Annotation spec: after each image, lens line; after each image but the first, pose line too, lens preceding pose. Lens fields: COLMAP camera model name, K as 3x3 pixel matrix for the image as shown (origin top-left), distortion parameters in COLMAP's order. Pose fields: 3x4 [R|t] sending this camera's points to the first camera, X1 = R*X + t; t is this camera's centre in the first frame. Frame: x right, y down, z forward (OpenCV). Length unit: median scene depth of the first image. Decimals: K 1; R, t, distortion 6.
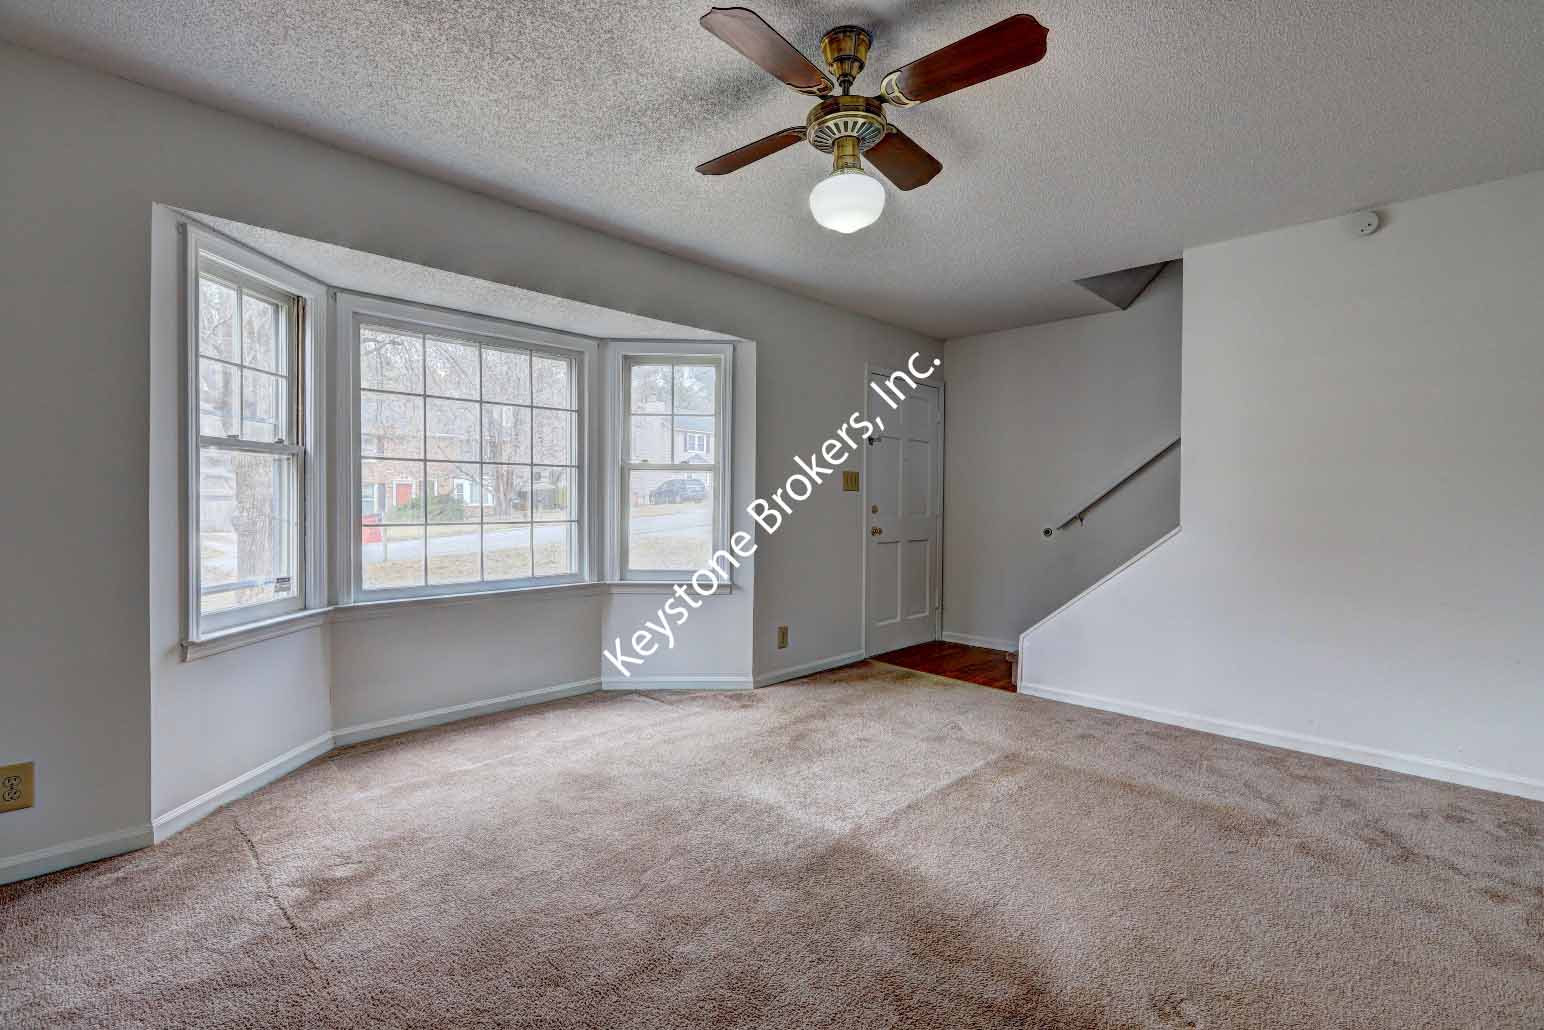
lens RADIAL K [[700.0, 0, 772.0], [0, 700.0, 515.0], [0, 0, 1]] dist [0.000293, -0.000100]
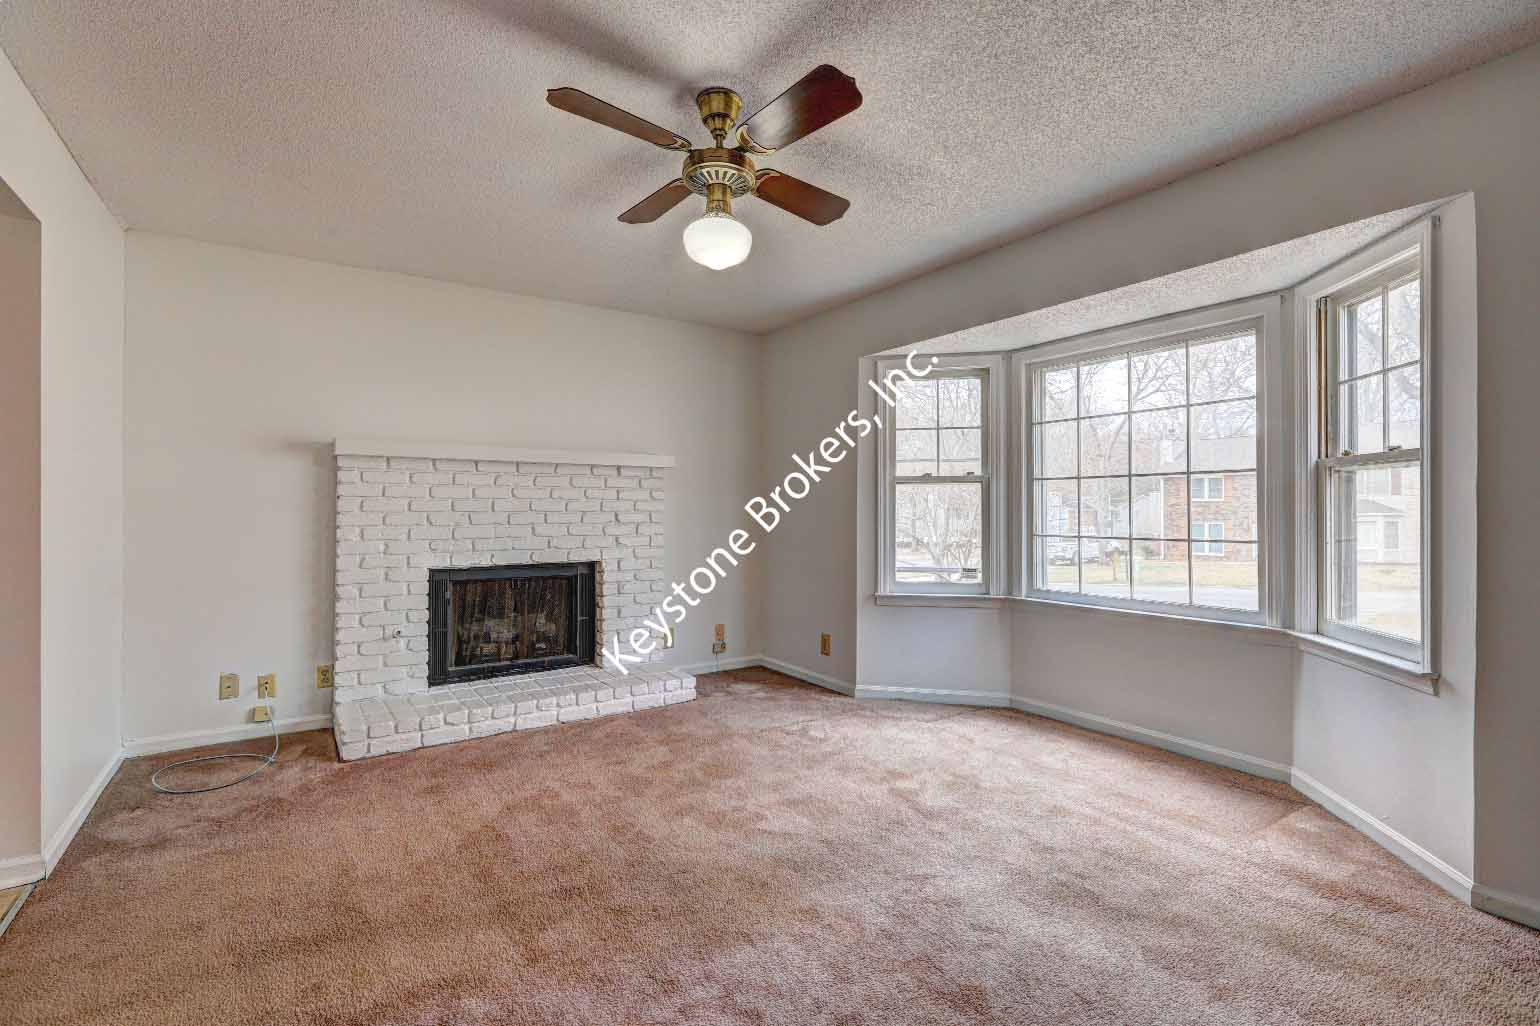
lens RADIAL K [[704.1, 0, 768.5], [0, 704.1, 504.8], [0, 0, 1]] dist [0.000582, 0.000208]
pose [[-0.200735, -0.012057, -0.979571, 0.730431], [-0.020978, 0.999748, -0.008006, -0.018929], [0.979421, 0.018942, -0.200937, 0.819281]]
